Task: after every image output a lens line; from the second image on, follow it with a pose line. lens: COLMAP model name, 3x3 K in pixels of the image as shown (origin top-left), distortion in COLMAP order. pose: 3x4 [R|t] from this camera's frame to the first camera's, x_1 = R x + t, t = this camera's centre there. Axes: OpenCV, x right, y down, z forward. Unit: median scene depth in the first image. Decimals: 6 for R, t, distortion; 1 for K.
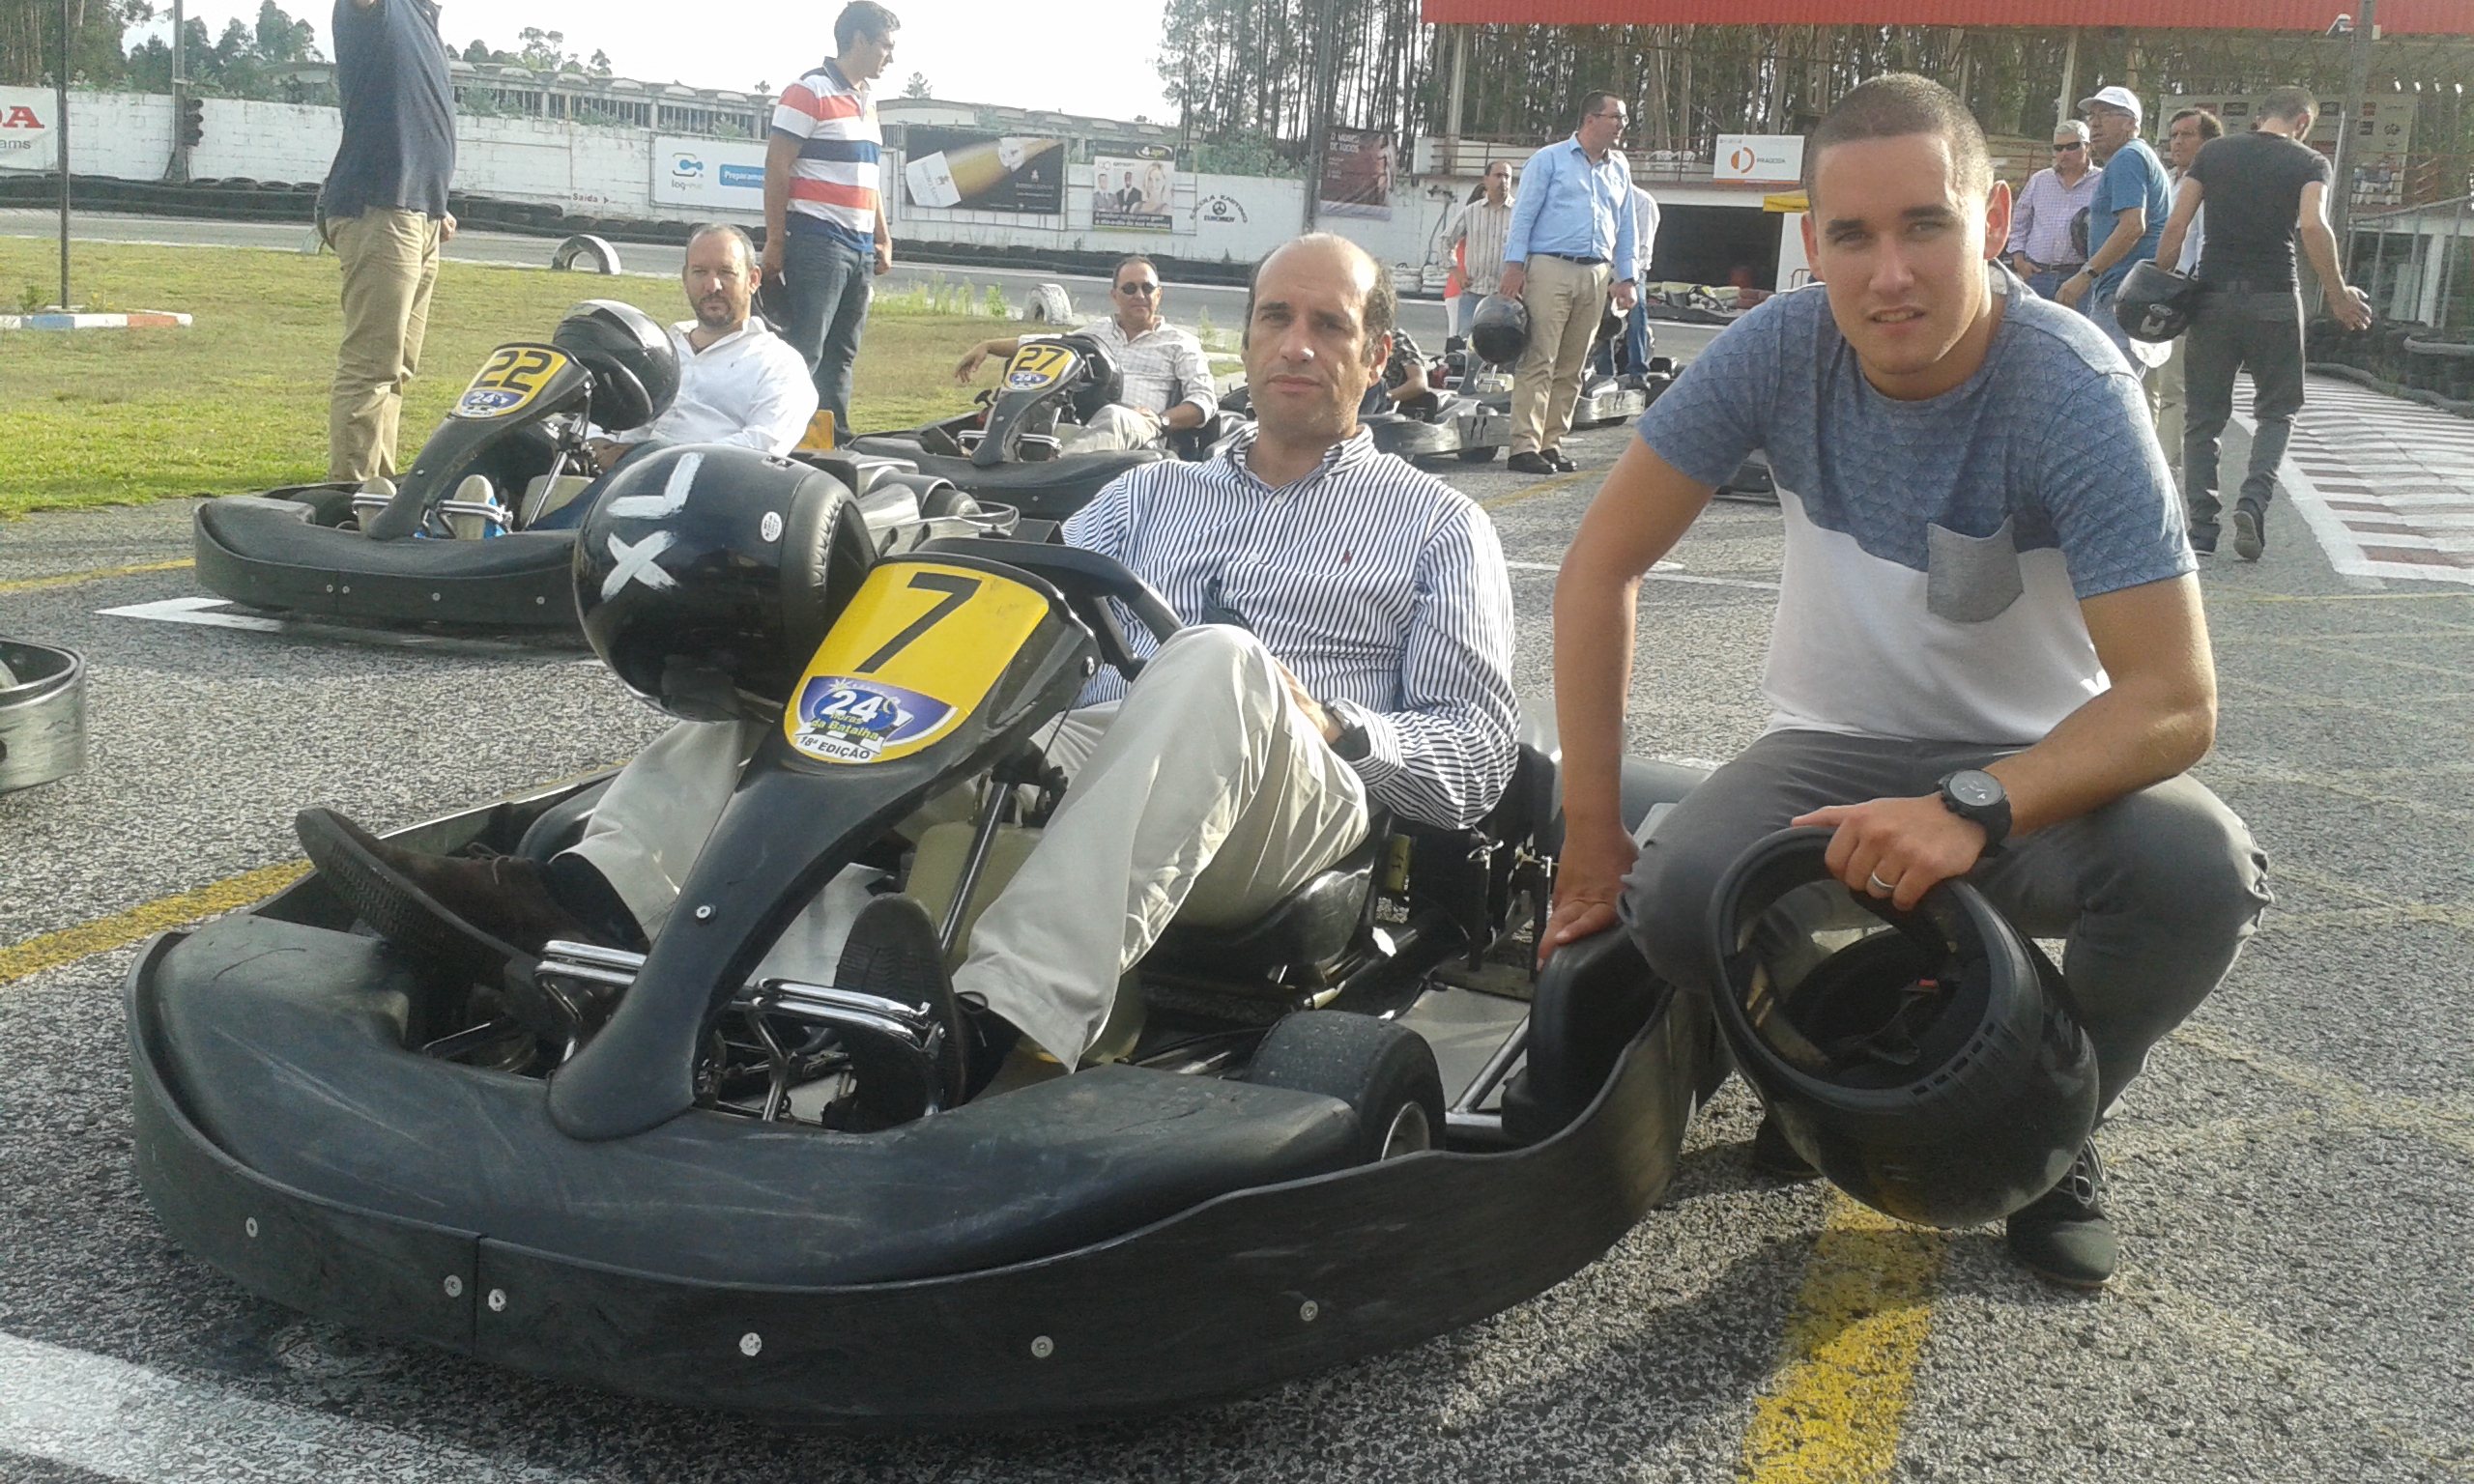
lens RADIAL K [[2419.0, 0, 1253.3], [0, 2419.0, 644.7], [0, 0, 1]] dist [0.232122, -0.578240]
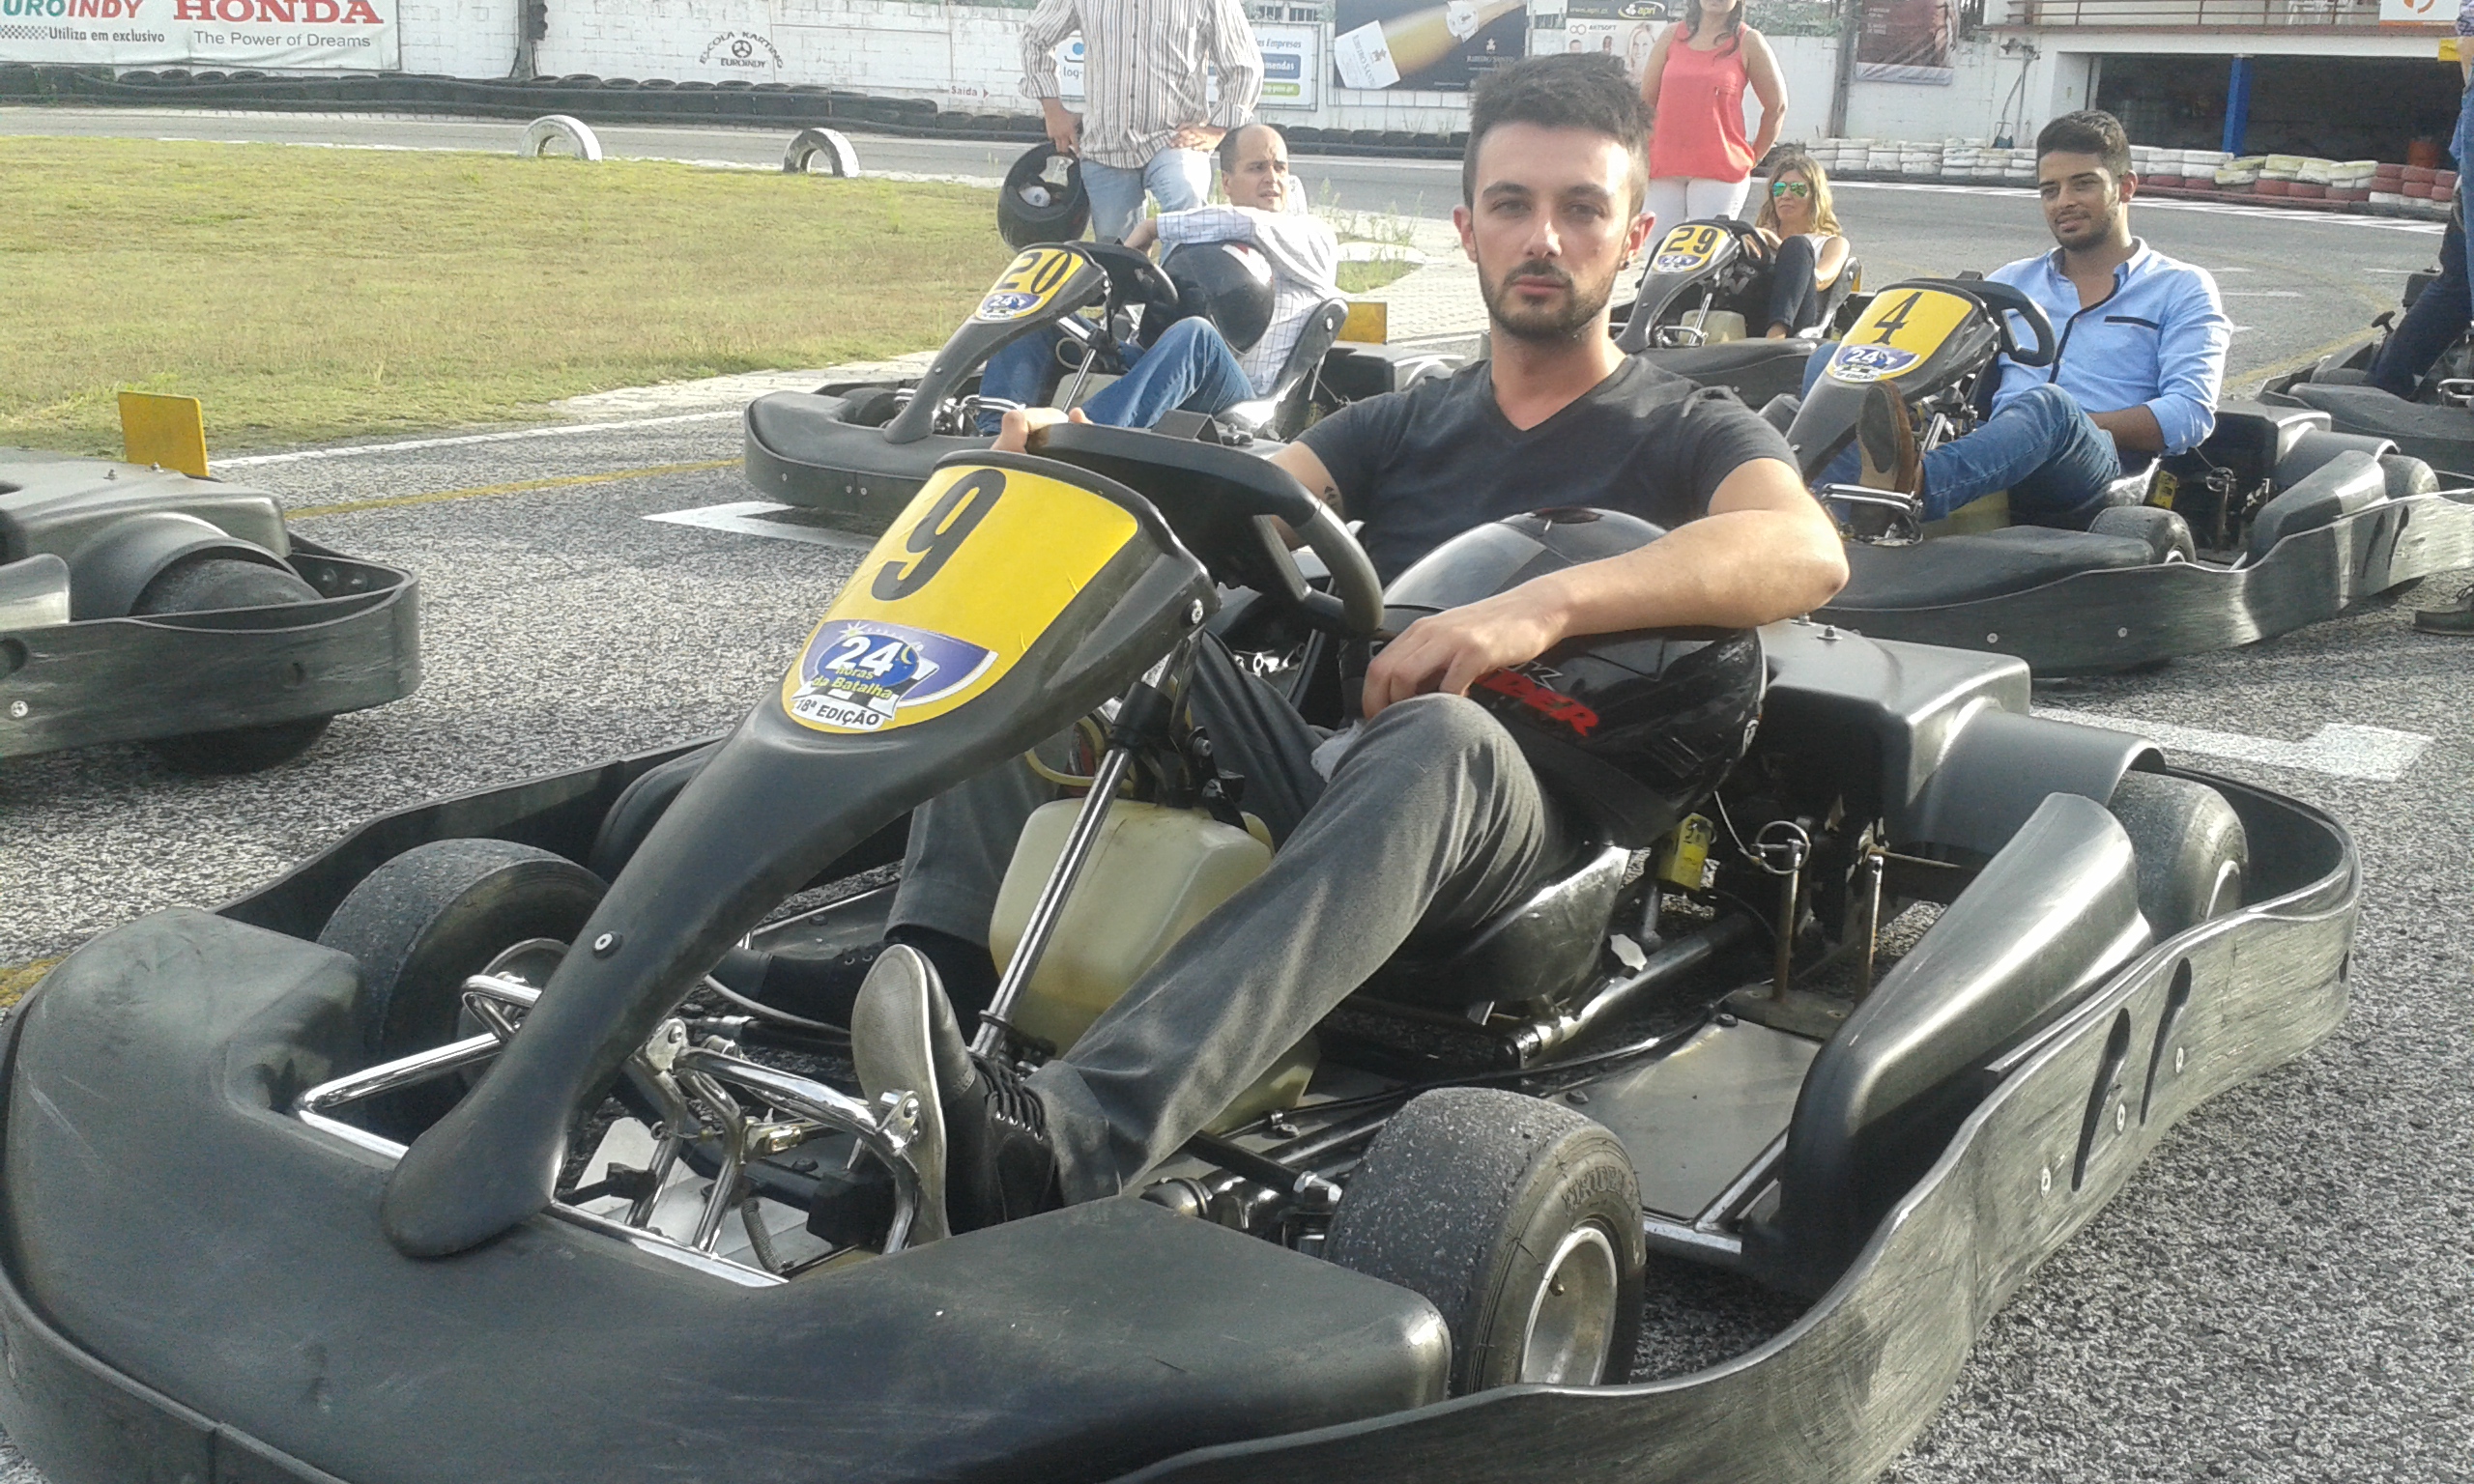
lens RADIAL K [[2393.6, 0, 1256.7], [0, 2393.6, 673.8], [0, 0, 1]] dist [0.228413, -0.582665]
pose [[0.962851, 0.037327, -0.267443, 0.062689], [-0.023171, 0.998168, 0.055893, -0.023242], [0.269039, -0.047620, 0.961951, 0.174469]]
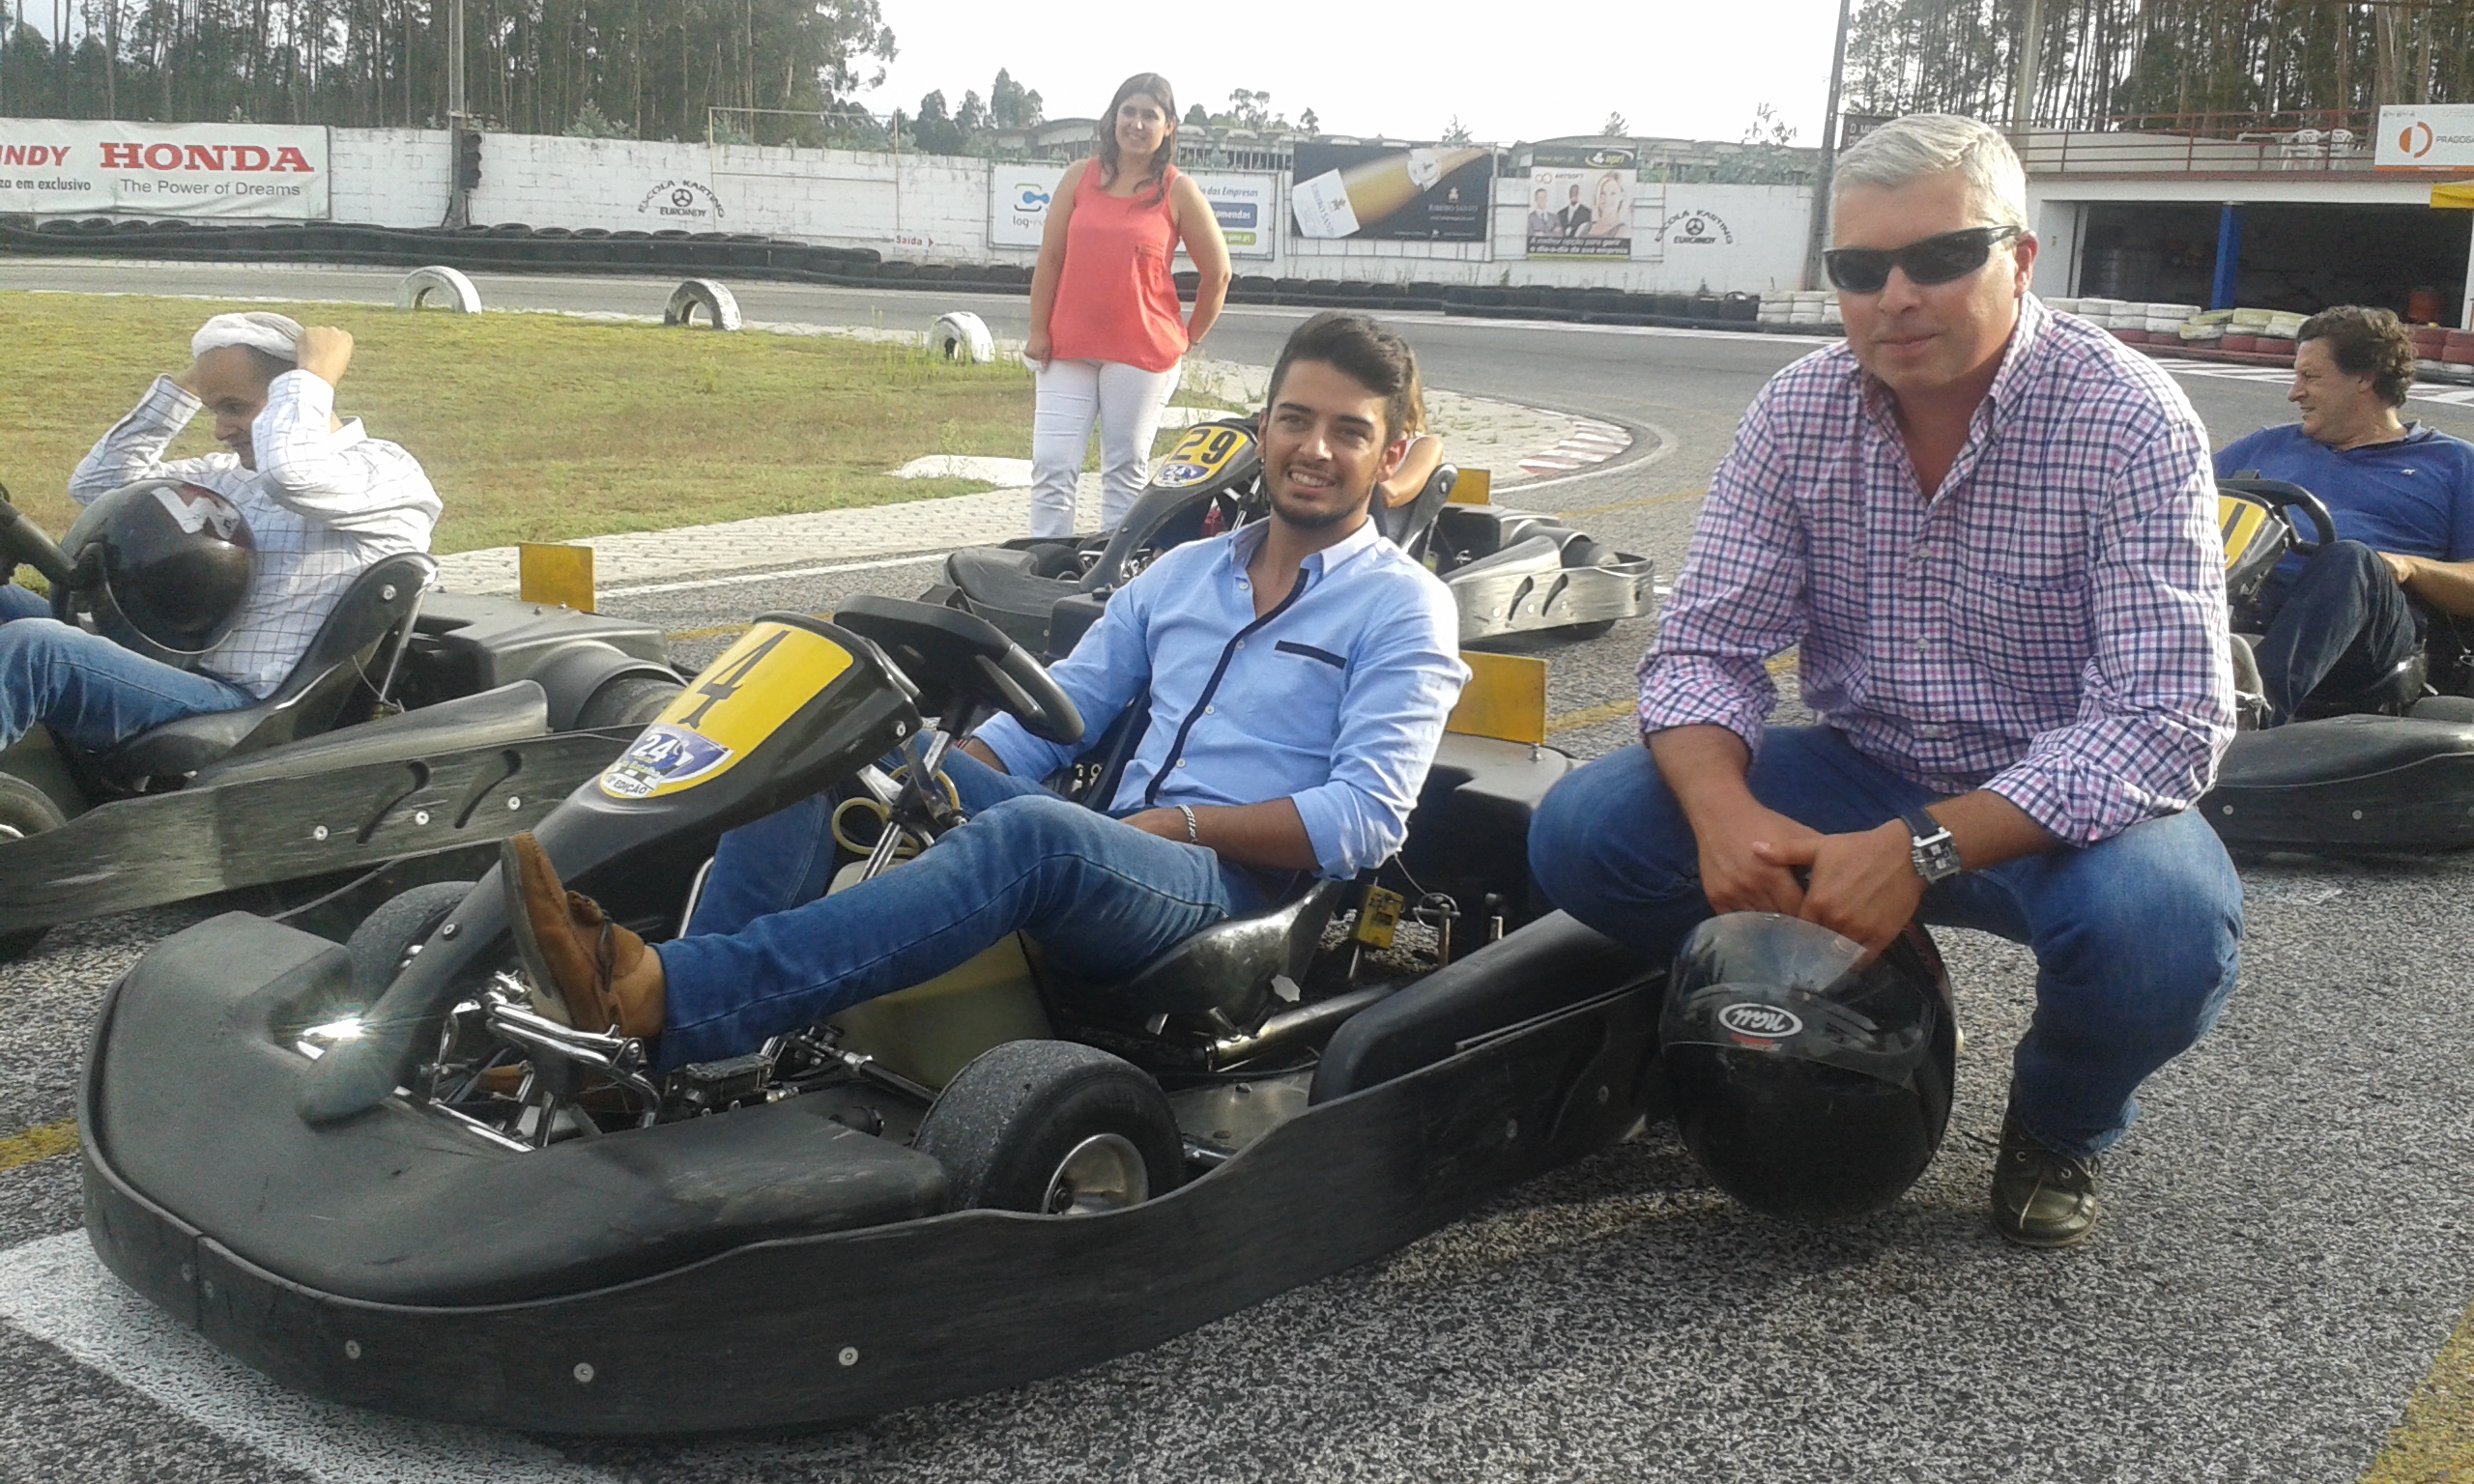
lens RADIAL K [[2377.6, 0, 1261.0], [0, 2377.6, 710.2], [0, 0, 1]] dist [0.222363, -0.546807]
pose [[0.956828, 0.030014, -0.289102, 0.084754], [-0.026848, 0.999528, 0.014913, -0.031659], [0.289413, -0.006507, 0.957182, 0.219134]]
